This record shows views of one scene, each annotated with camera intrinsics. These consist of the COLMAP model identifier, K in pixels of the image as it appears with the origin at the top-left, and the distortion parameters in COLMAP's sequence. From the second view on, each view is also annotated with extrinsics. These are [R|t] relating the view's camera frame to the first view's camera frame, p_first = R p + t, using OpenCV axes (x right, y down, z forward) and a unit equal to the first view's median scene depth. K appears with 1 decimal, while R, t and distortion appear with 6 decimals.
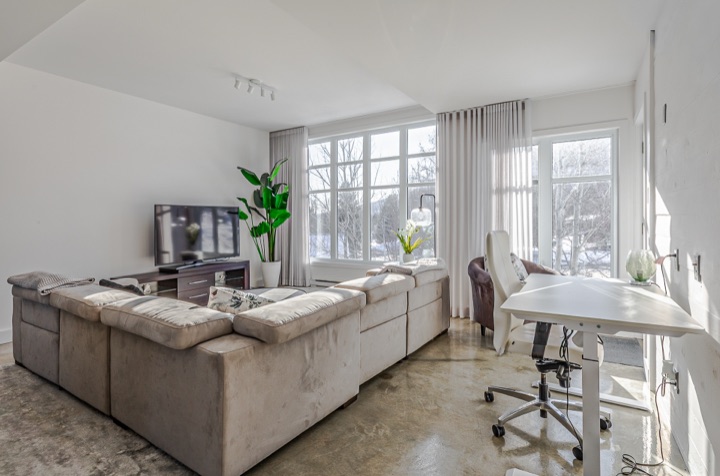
lens RADIAL K [[363.7, 0, 352.8], [0, 363.7, 223.9], [0, 0, 1]] dist [-0.000020, -0.000024]
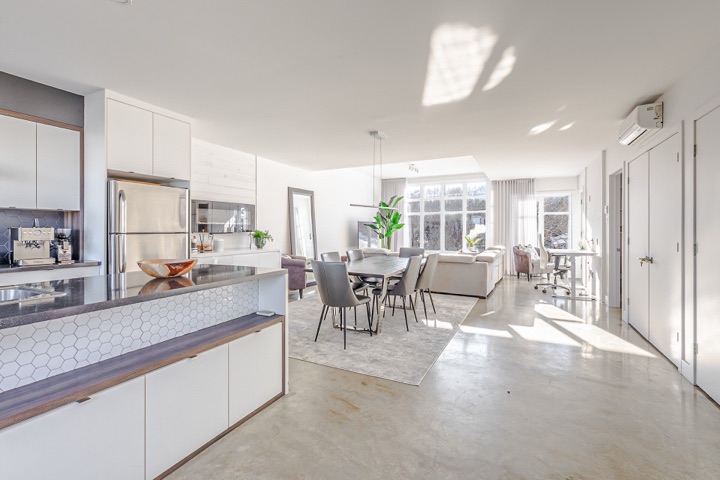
lens RADIAL K [[324.6, 0, 363.2], [0, 324.6, 231.2], [0, 0, 1]] dist [0.002191, 0.000387]
pose [[0.994731, 0.008257, 0.102185, -0.686827], [-0.007457, 0.999939, -0.008205, 0.017215], [-0.102246, 0.007400, 0.994732, -0.794763]]
